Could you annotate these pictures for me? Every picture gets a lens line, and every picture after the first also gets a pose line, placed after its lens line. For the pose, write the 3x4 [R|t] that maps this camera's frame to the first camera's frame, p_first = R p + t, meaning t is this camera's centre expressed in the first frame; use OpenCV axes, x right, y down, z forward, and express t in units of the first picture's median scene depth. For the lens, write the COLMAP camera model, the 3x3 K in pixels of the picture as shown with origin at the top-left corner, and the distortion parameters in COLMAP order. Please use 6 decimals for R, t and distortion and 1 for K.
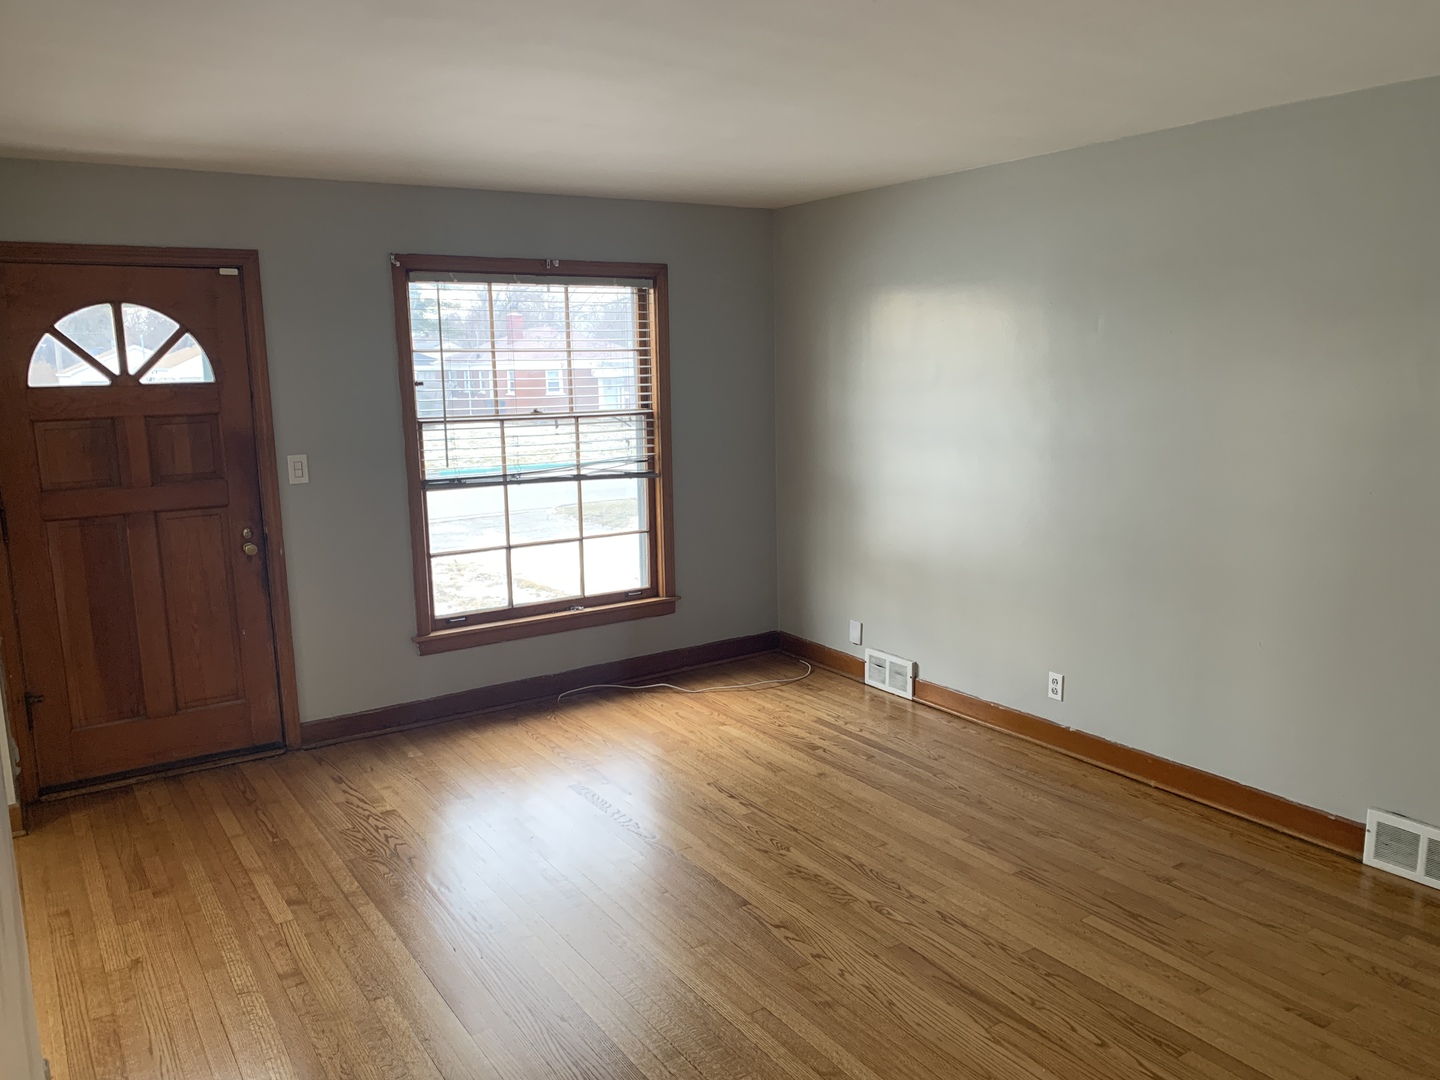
lens RADIAL K [[1112.0, 0, 707.4], [0, 1112.0, 534.8], [0, 0, 1]] dist [0.021692, -0.004058]
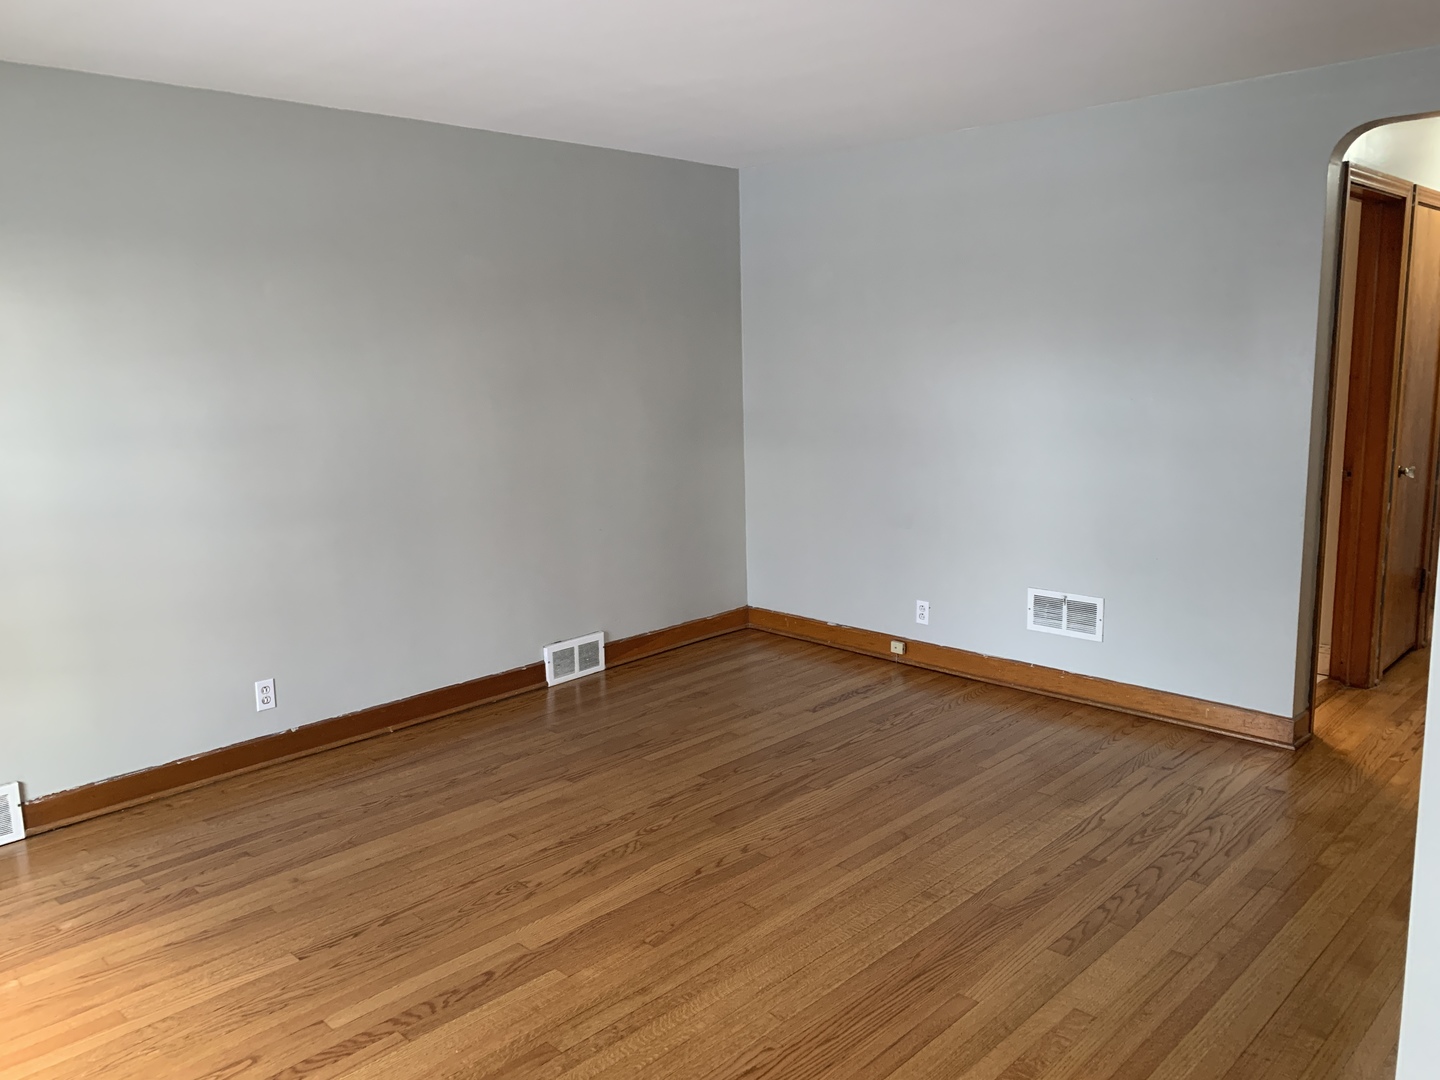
lens RADIAL K [[1082.6, 0, 720.0], [0, 1082.6, 540.0], [0, 0, 1]] dist [0.070675, -0.001349]
pose [[-0.213389, -0.145705, 0.966041, -0.645769], [0.185161, 0.964863, 0.186428, -0.087538], [-0.959260, 0.218654, -0.178912, 0.839016]]
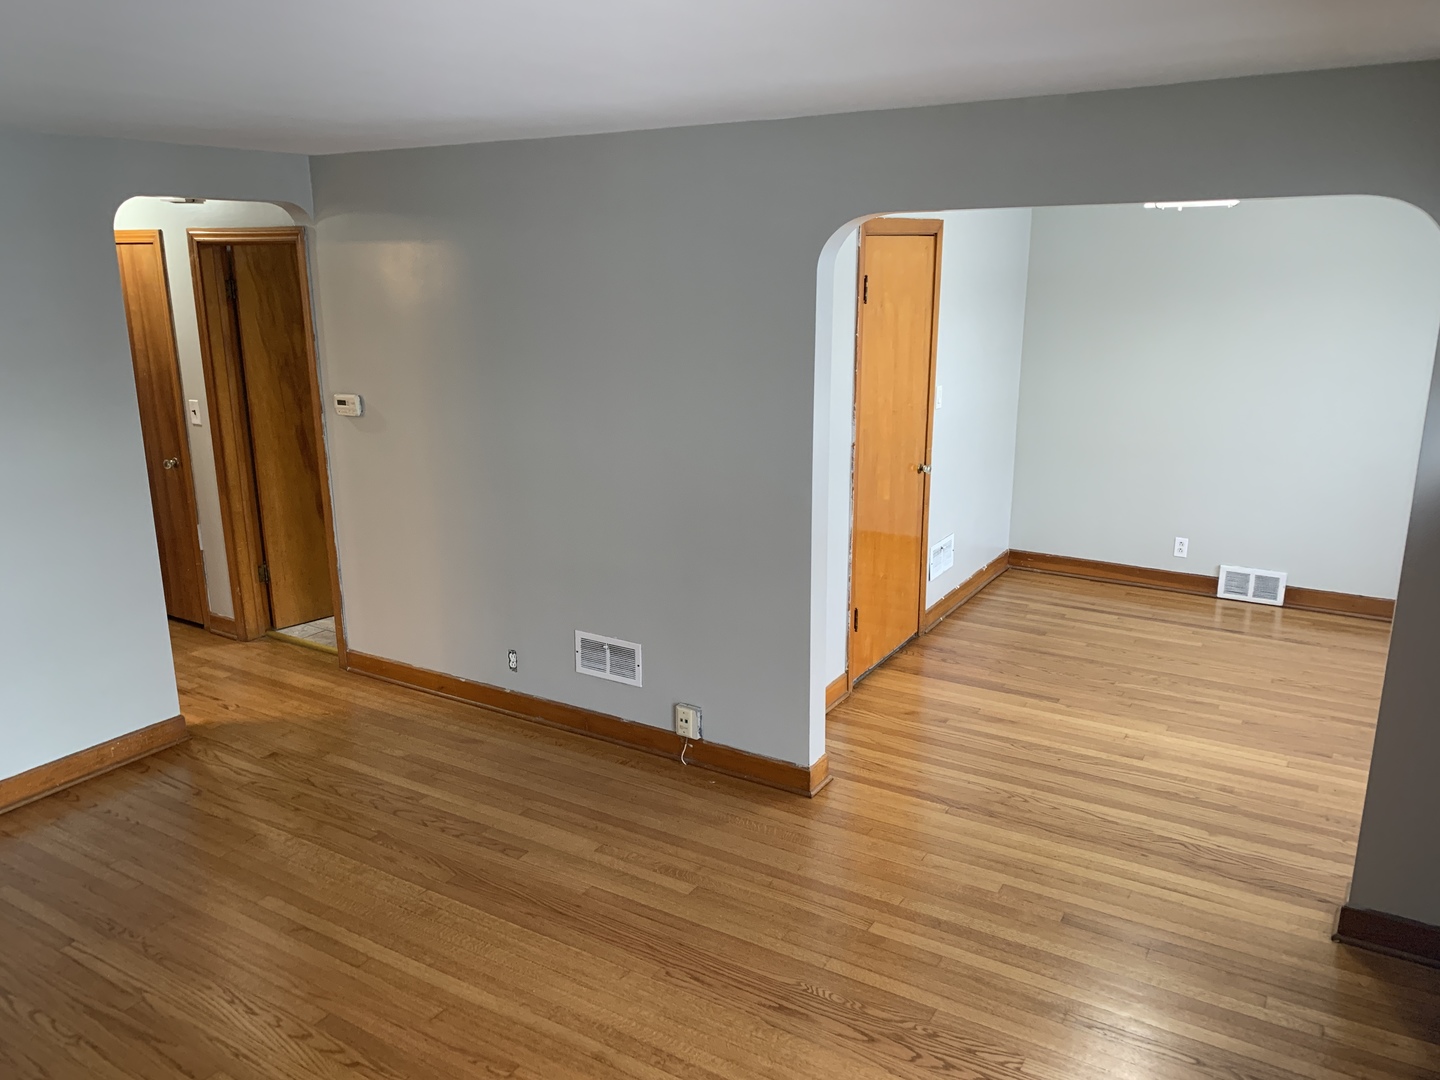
lens RADIAL K [[1112.0, 0, 707.4], [0, 1112.0, 534.8], [0, 0, 1]] dist [0.021692, -0.004058]
pose [[-0.910494, 0.133175, -0.391491, 0.075110], [-0.035037, 0.918474, 0.393927, -0.279787], [0.412036, 0.372385, -0.831599, 1.282208]]
